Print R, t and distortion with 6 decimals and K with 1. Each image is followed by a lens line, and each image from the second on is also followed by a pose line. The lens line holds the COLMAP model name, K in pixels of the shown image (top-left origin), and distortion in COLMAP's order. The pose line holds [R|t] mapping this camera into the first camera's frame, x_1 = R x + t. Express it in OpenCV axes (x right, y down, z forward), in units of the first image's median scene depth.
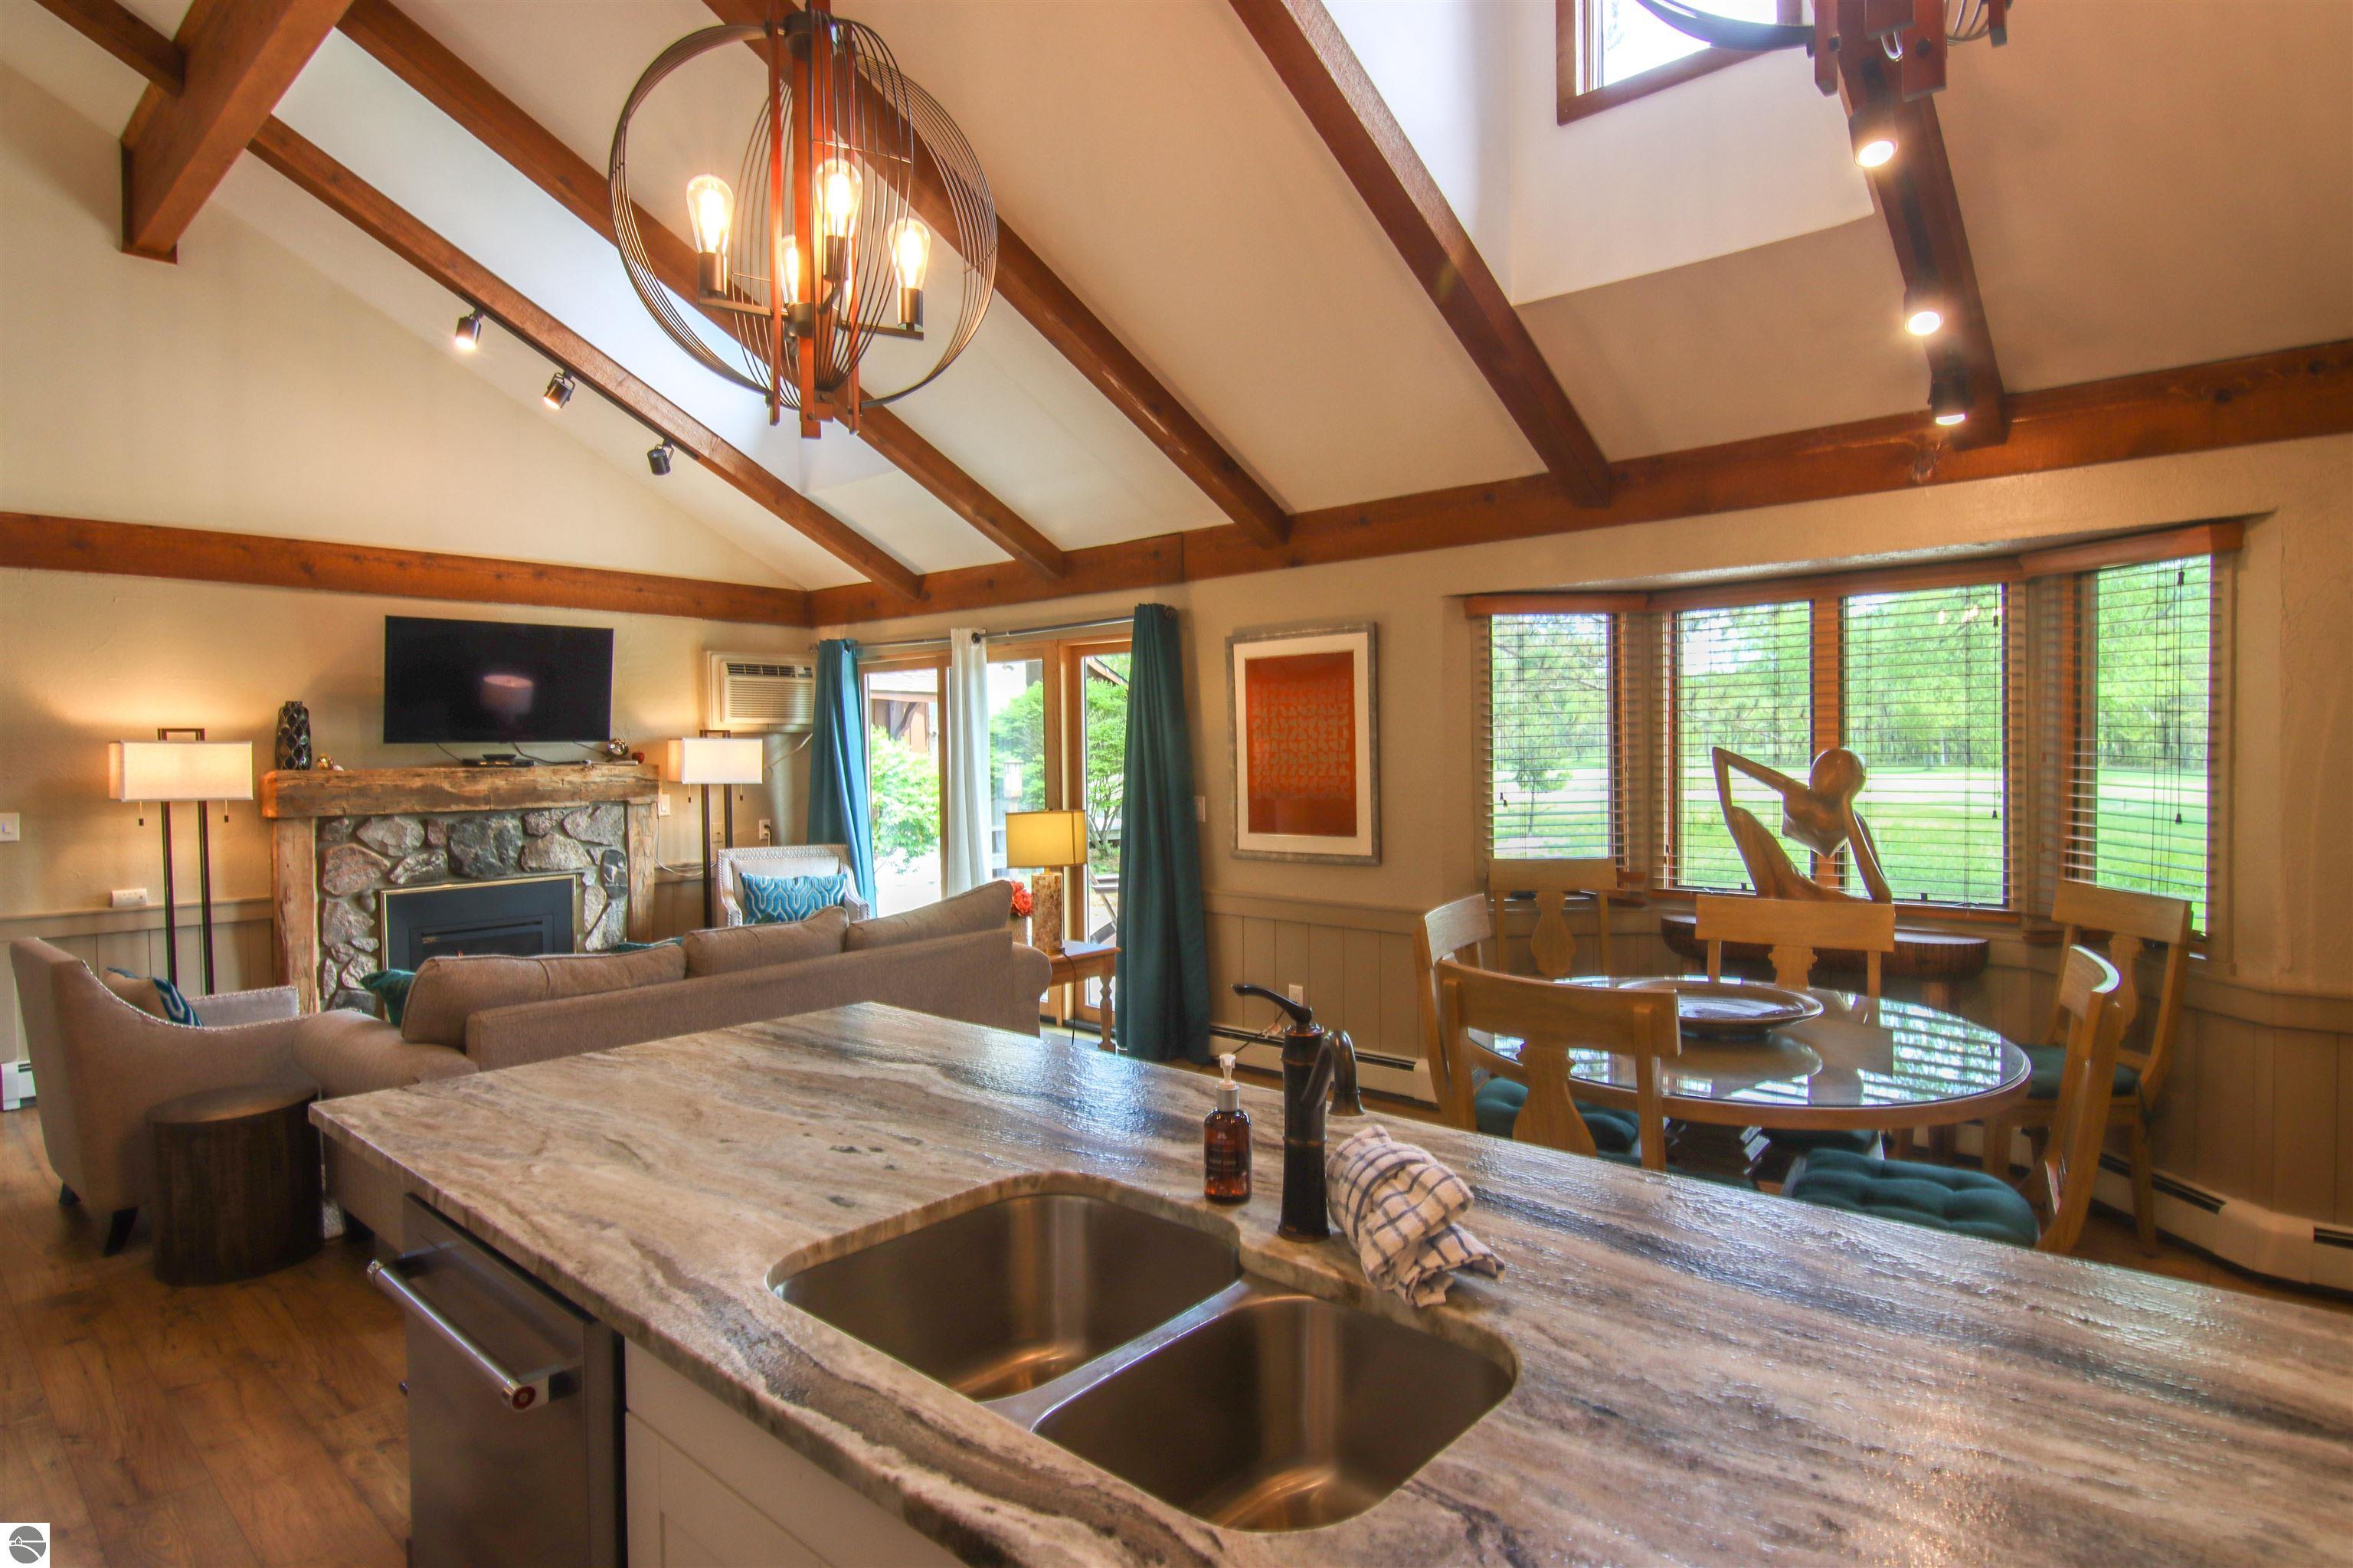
lens RADIAL K [[1263.8, 0, 1176.5], [0, 1263.8, 784.0], [0, 0, 1]] dist [-0.006157, -0.000659]
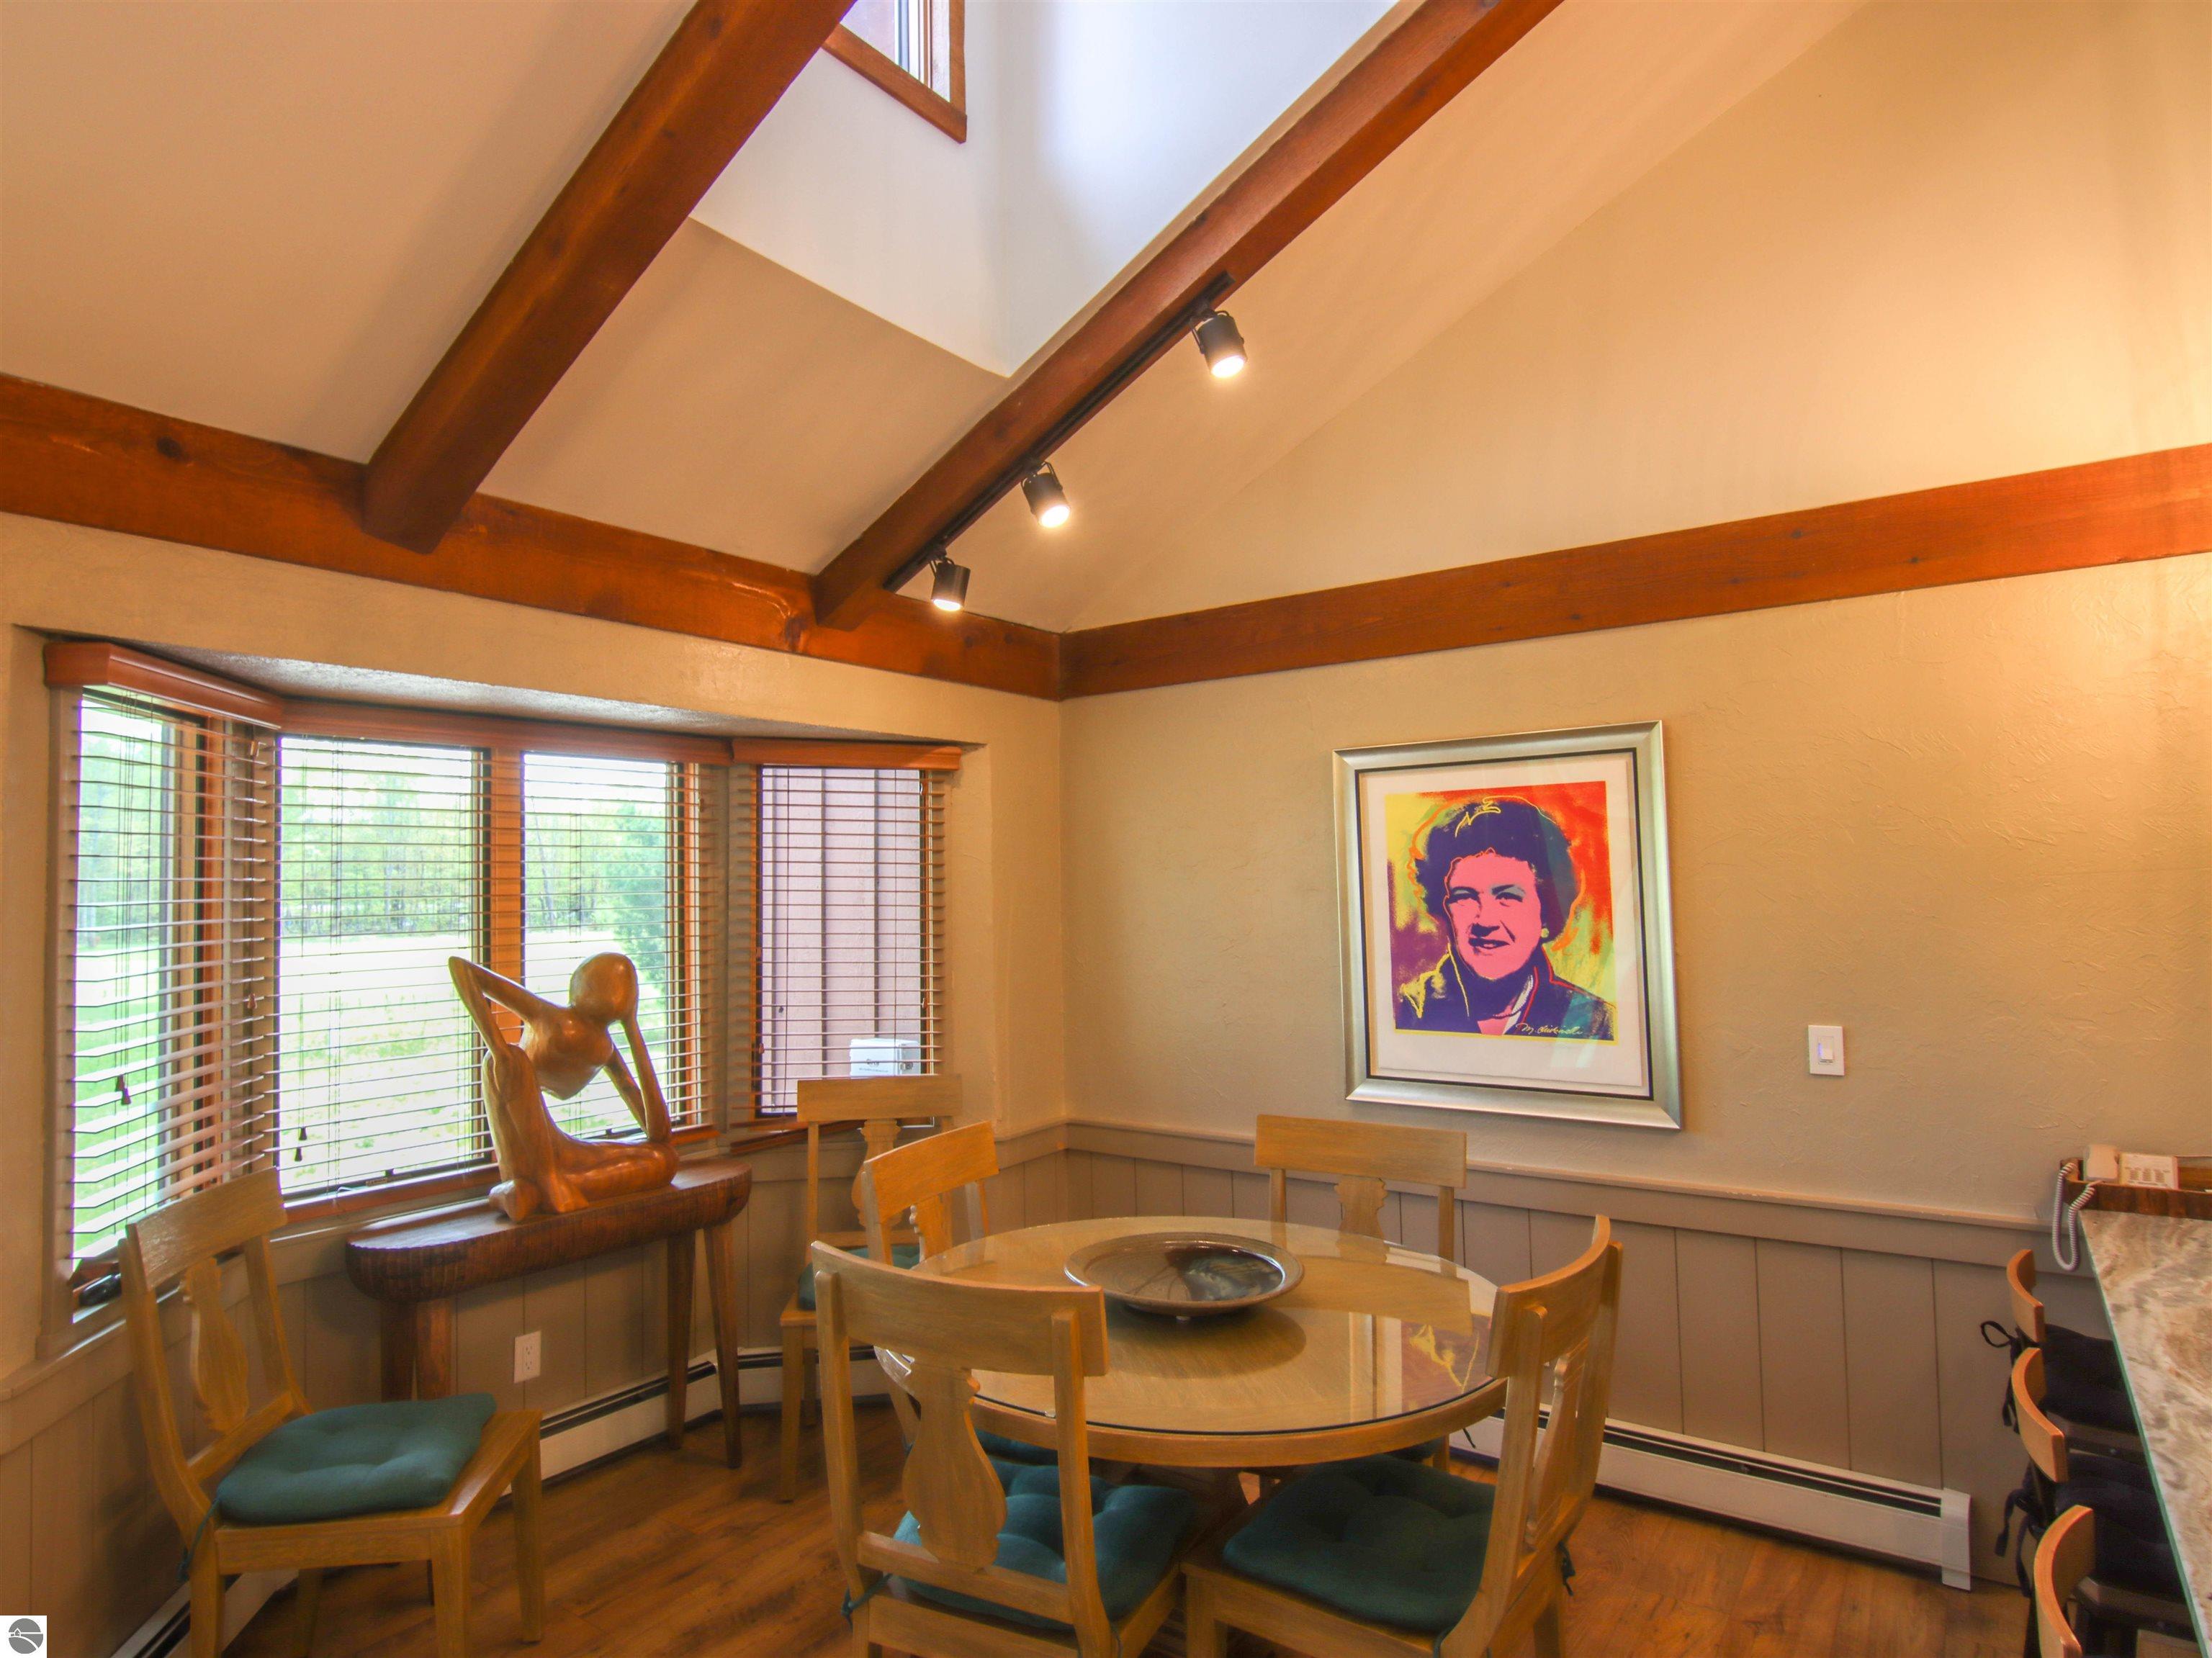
lens RADIAL K [[1236.9, 0, 1106.0], [0, 1236.9, 829.0], [0, 0, 1]] dist [-0.028727, -0.000006]
pose [[-0.089538, 0.063784, 0.993939, -0.253939], [0.051518, 0.996908, -0.059333, -0.041610], [-0.994650, 0.045893, -0.092547, 0.749054]]
